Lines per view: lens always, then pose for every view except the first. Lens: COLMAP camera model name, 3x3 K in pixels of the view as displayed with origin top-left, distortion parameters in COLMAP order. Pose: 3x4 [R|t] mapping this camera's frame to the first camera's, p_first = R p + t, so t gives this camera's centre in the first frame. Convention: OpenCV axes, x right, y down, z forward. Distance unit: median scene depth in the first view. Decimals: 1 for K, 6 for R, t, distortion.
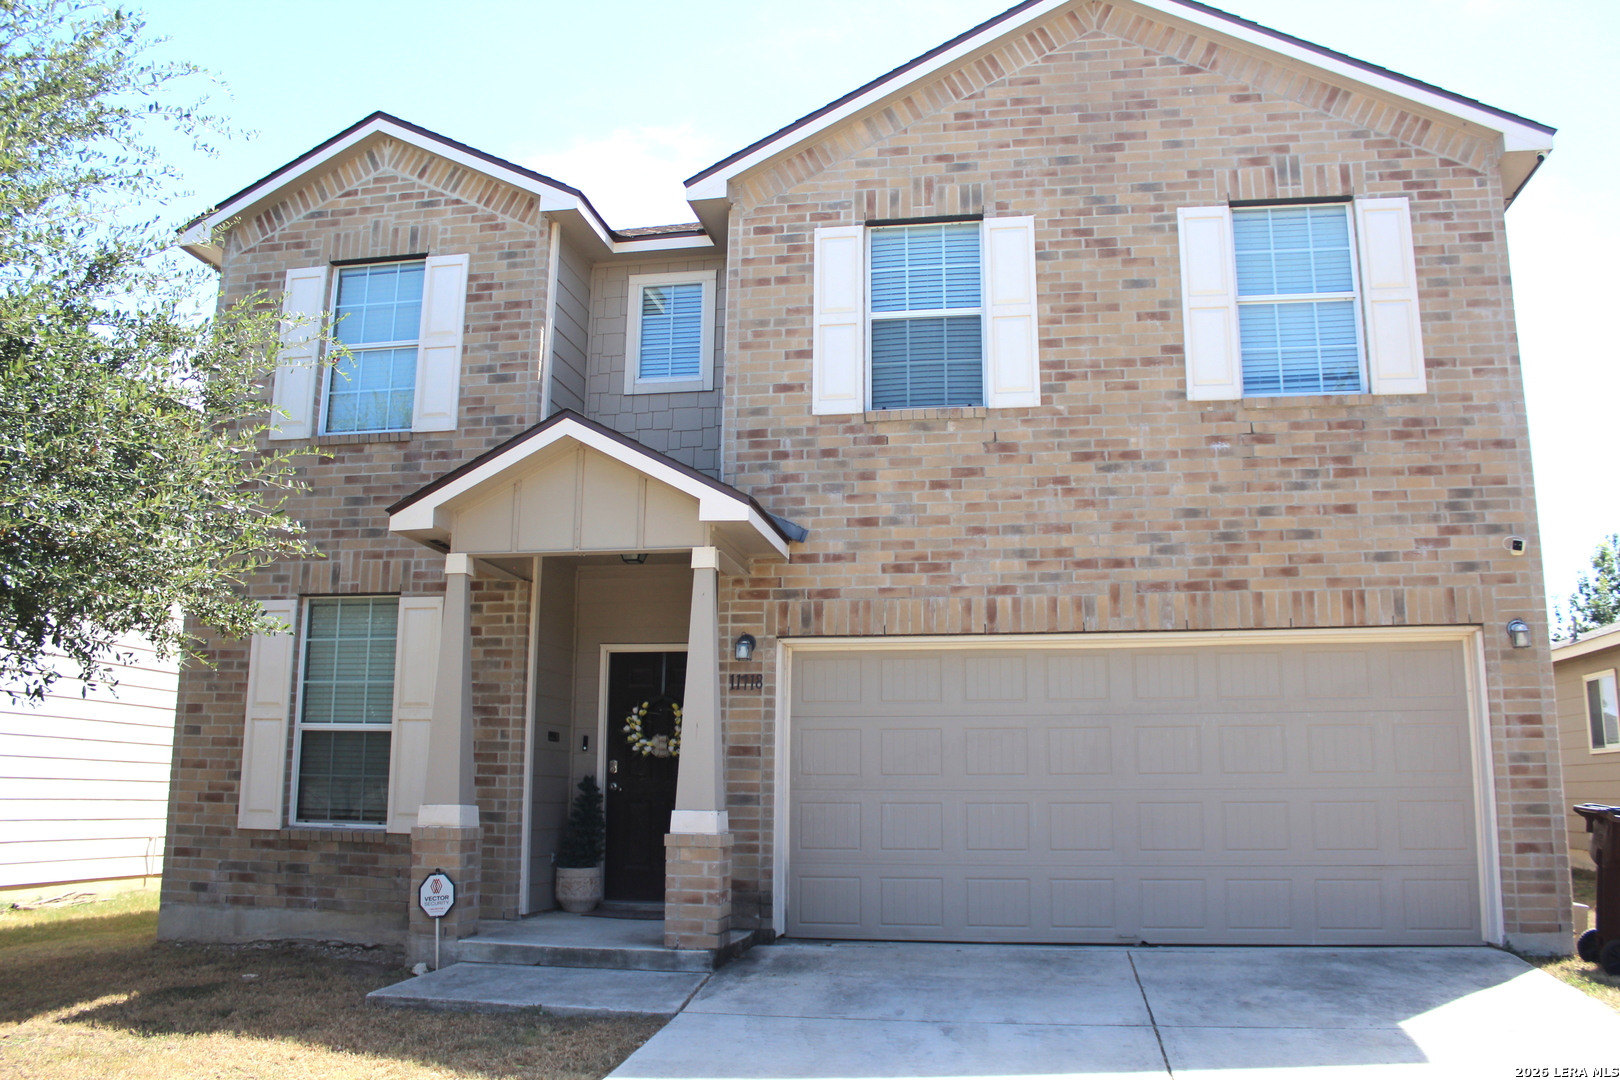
lens RADIAL K [[1318.4, 0, 810.0], [0, 1318.4, 540.0], [0, 0, 1]] dist [-0.172353, 0.150294]
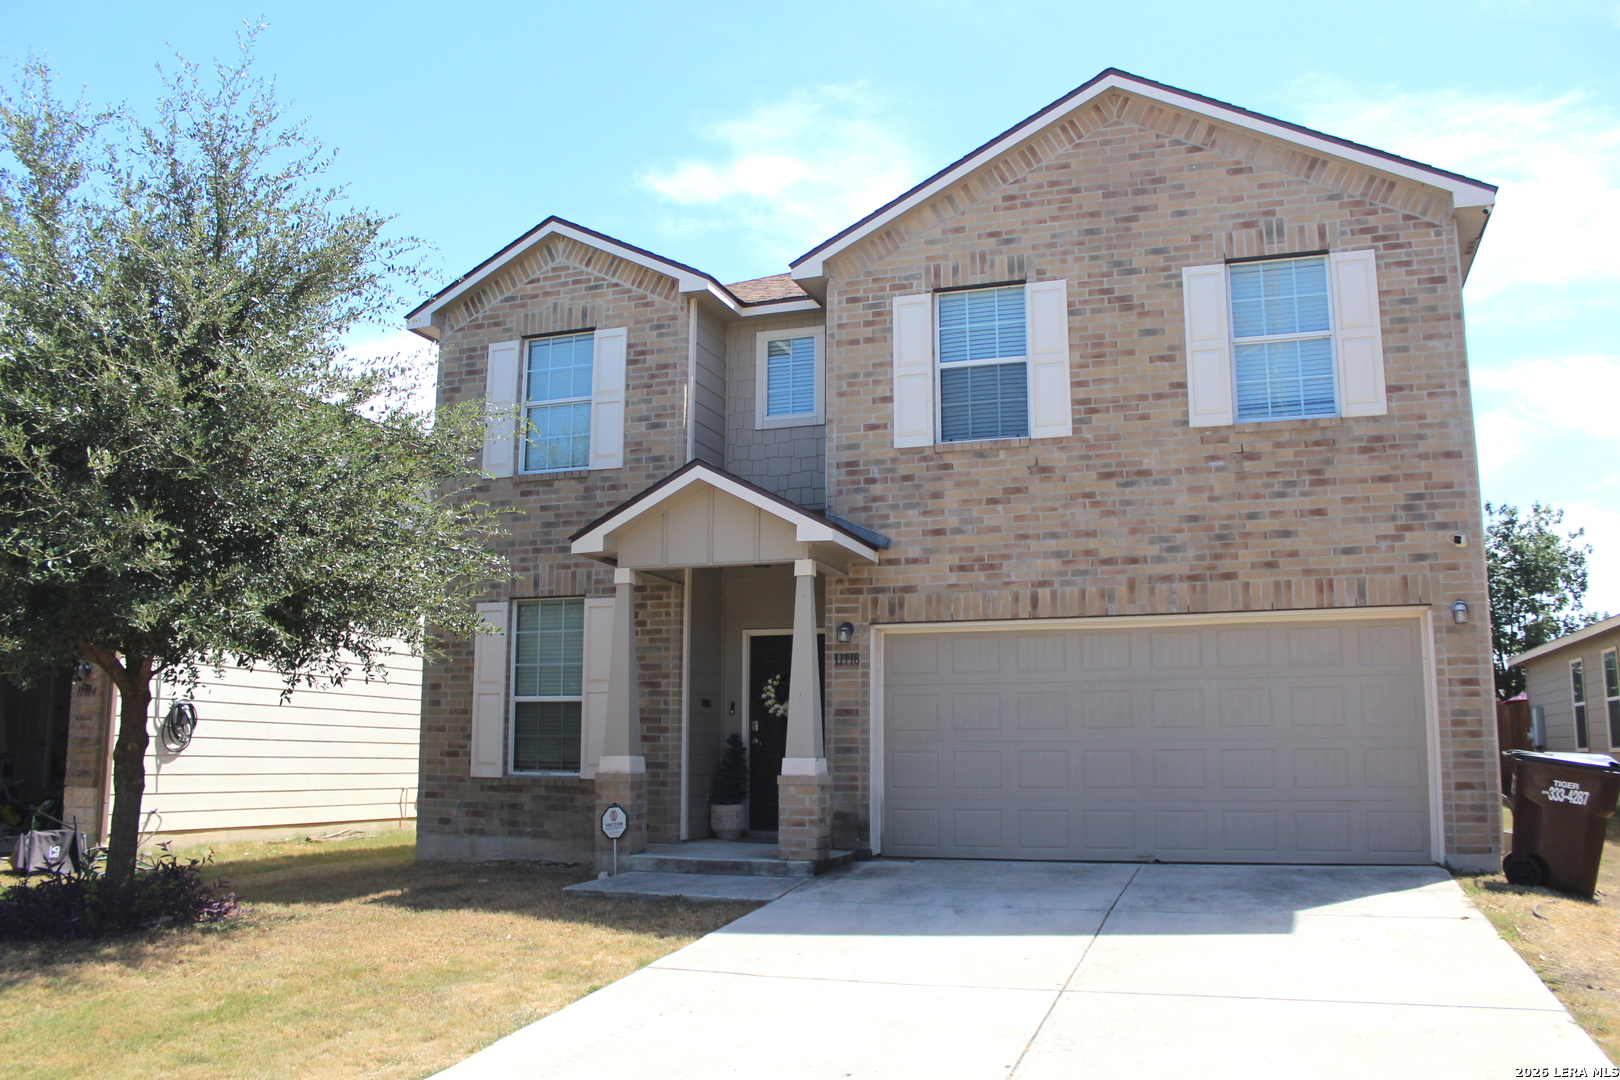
lens RADIAL K [[1318.4, 0, 810.0], [0, 1318.4, 540.0], [0, 0, 1]] dist [-0.172353, 0.150294]
pose [[0.987160, -0.030104, -0.156870, 0.120803], [0.035157, 0.998945, 0.029537, -0.047947], [0.155815, -0.034673, 0.987178, -0.274534]]
